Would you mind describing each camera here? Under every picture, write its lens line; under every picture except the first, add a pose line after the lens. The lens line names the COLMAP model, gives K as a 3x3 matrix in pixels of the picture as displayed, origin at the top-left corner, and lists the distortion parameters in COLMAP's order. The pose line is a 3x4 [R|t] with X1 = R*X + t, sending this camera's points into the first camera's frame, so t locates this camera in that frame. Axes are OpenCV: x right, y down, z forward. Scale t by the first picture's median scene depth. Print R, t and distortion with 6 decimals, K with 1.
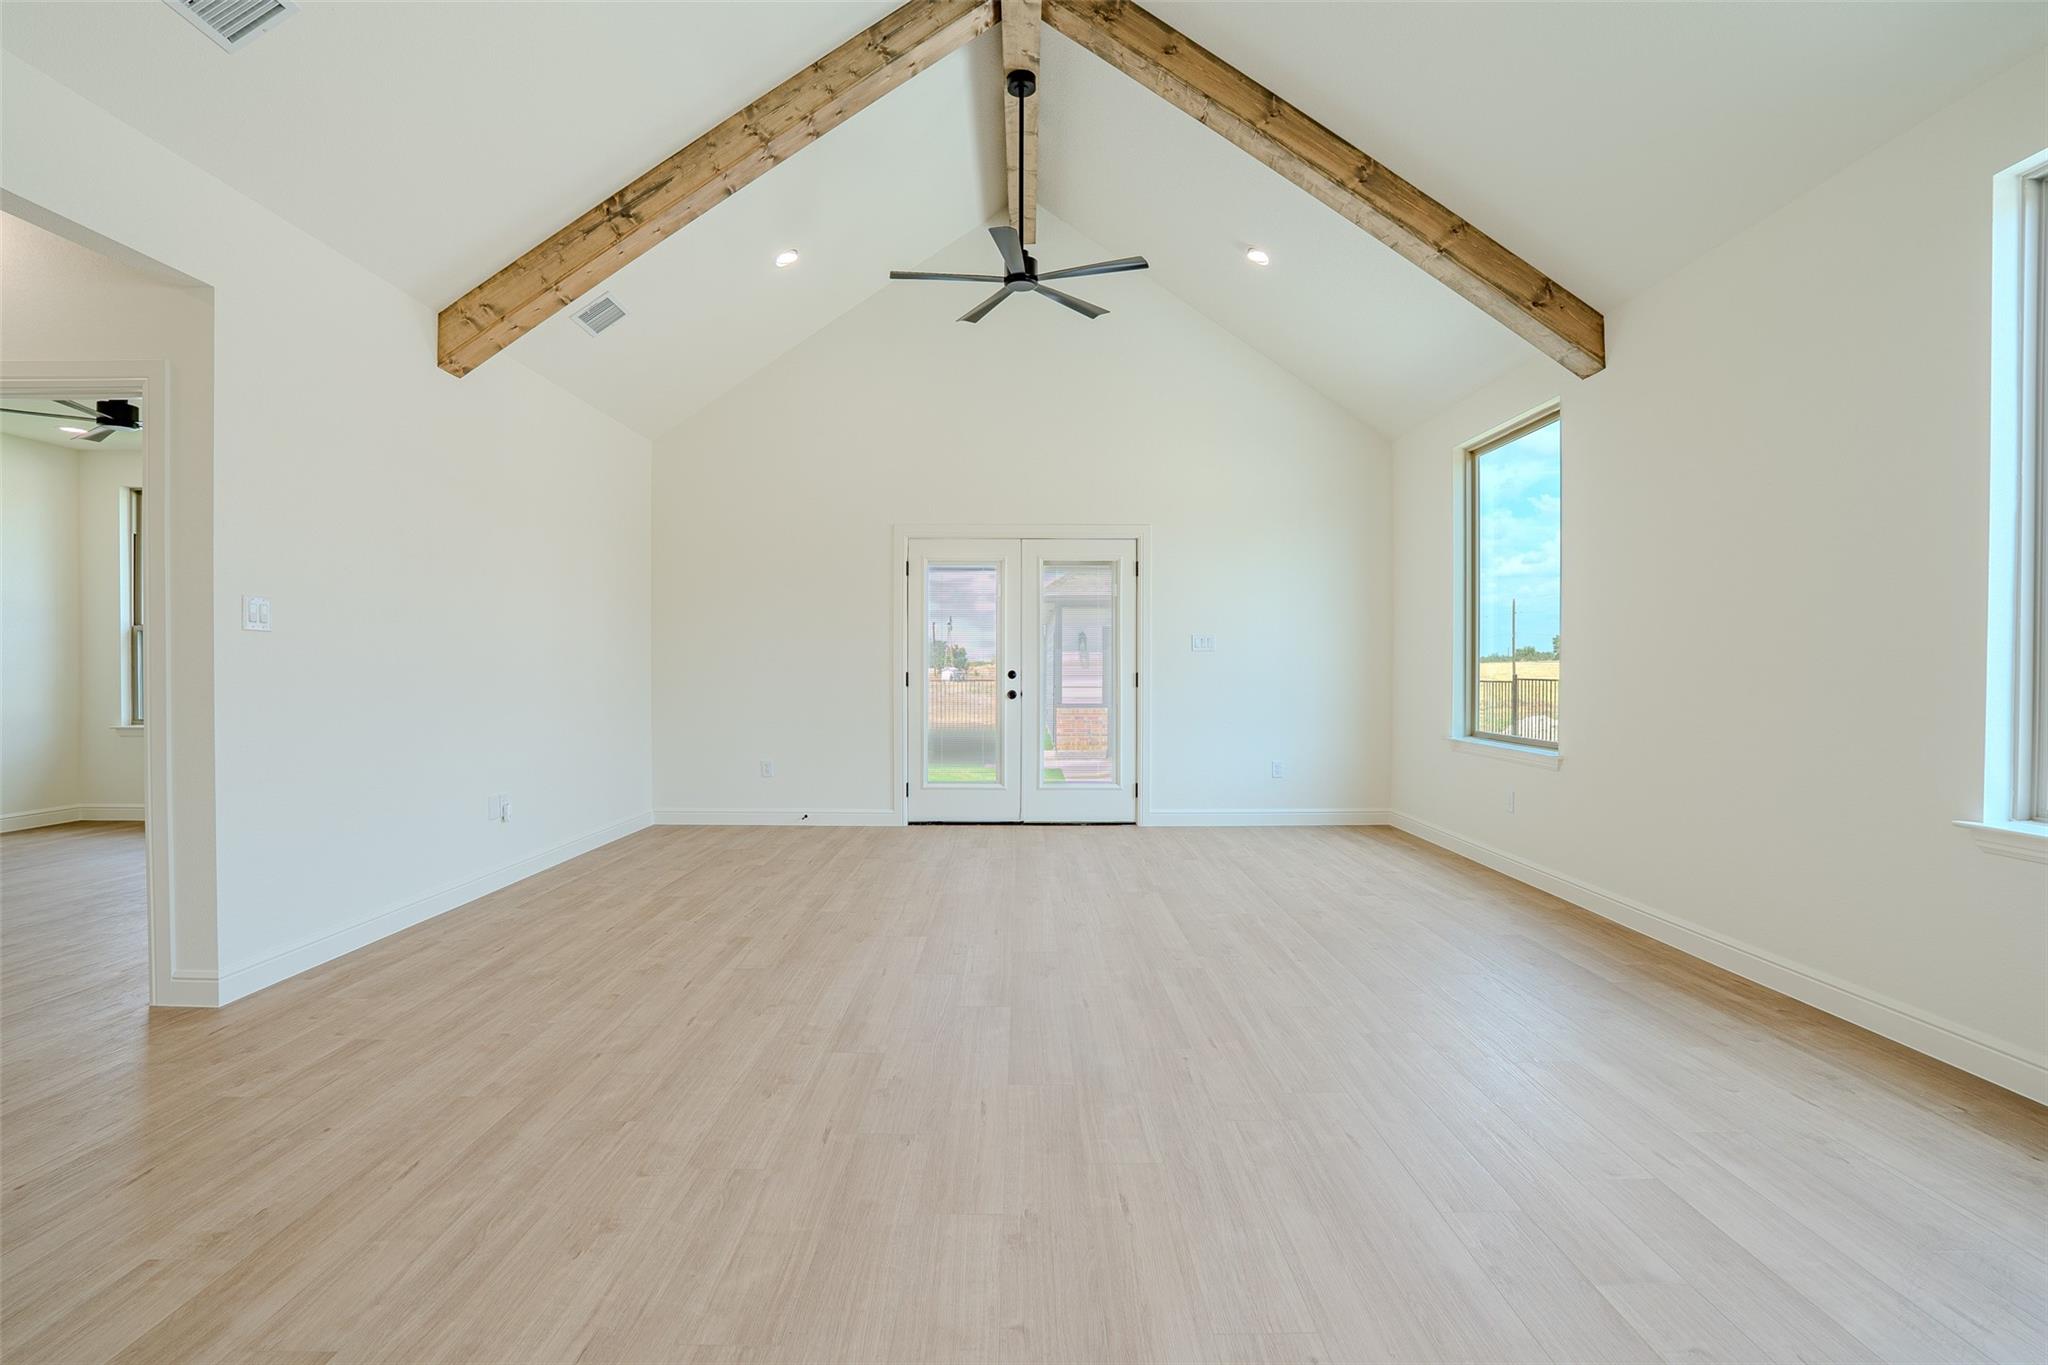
lens RADIAL K [[947.3, 0, 1027.0], [0, 947.3, 679.7], [0, 0, 1]] dist [-0.078378, 0.032939]
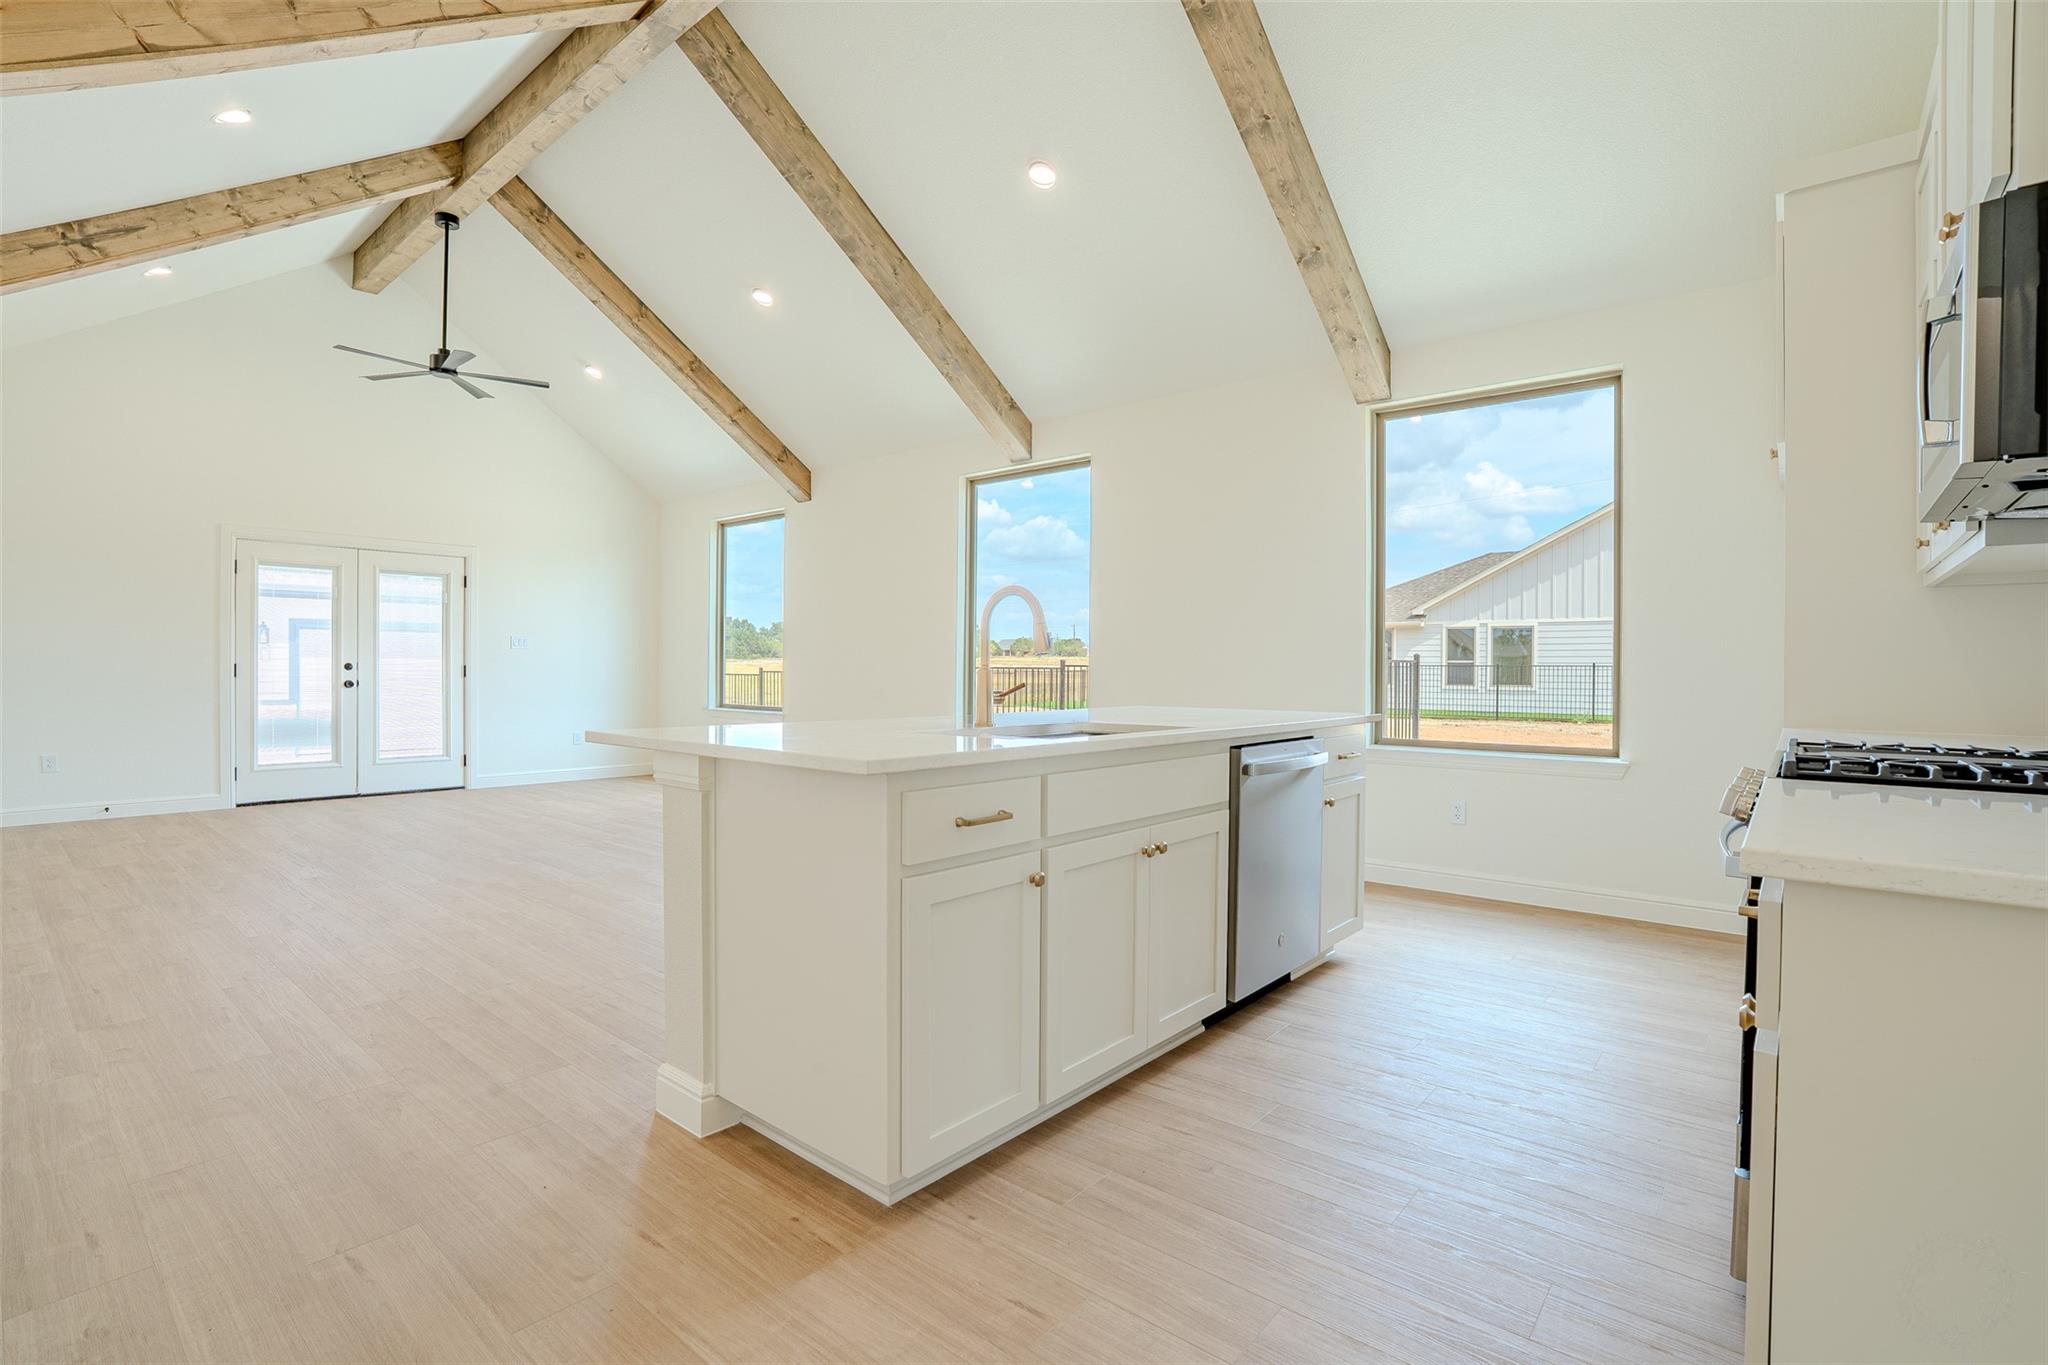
lens RADIAL K [[947.3, 0, 1027.0], [0, 947.3, 679.7], [0, 0, 1]] dist [-0.078378, 0.032939]
pose [[0.646616, -0.004782, 0.762800, -0.528465], [0.001859, 0.999987, 0.004693, 0.011127], [-0.762813, -0.001617, 0.646617, -0.547856]]
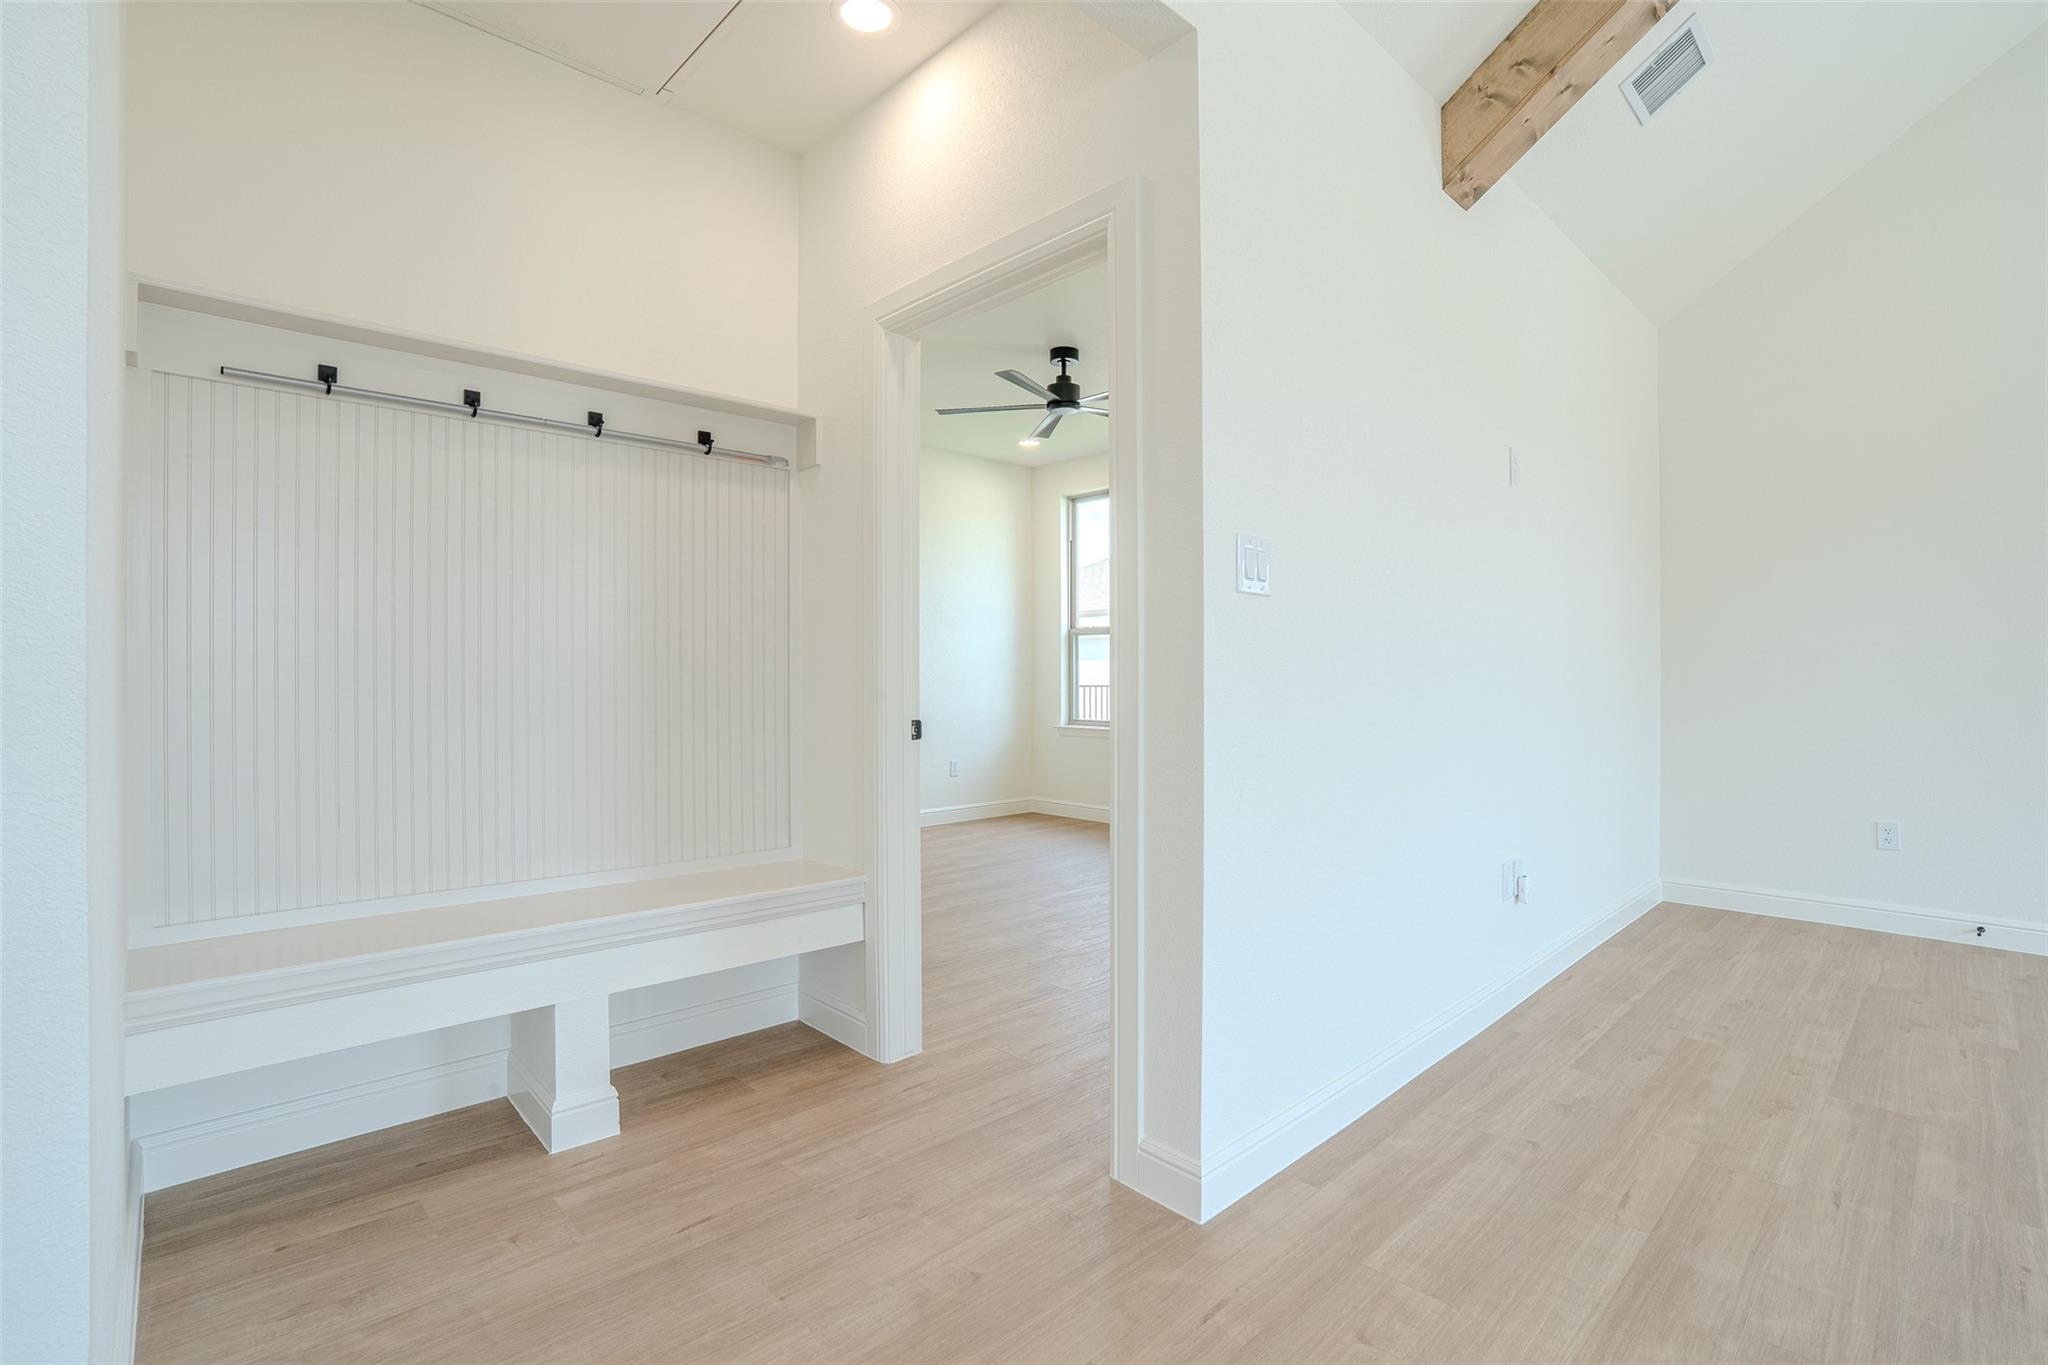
lens RADIAL K [[947.3, 0, 1027.0], [0, 947.3, 679.7], [0, 0, 1]] dist [-0.078378, 0.032939]
pose [[0.689144, 0.003995, -0.724614, -0.376985], [-0.007895, 0.999967, -0.001995, 0.003944], [0.724582, 0.007096, 0.689152, 0.350931]]
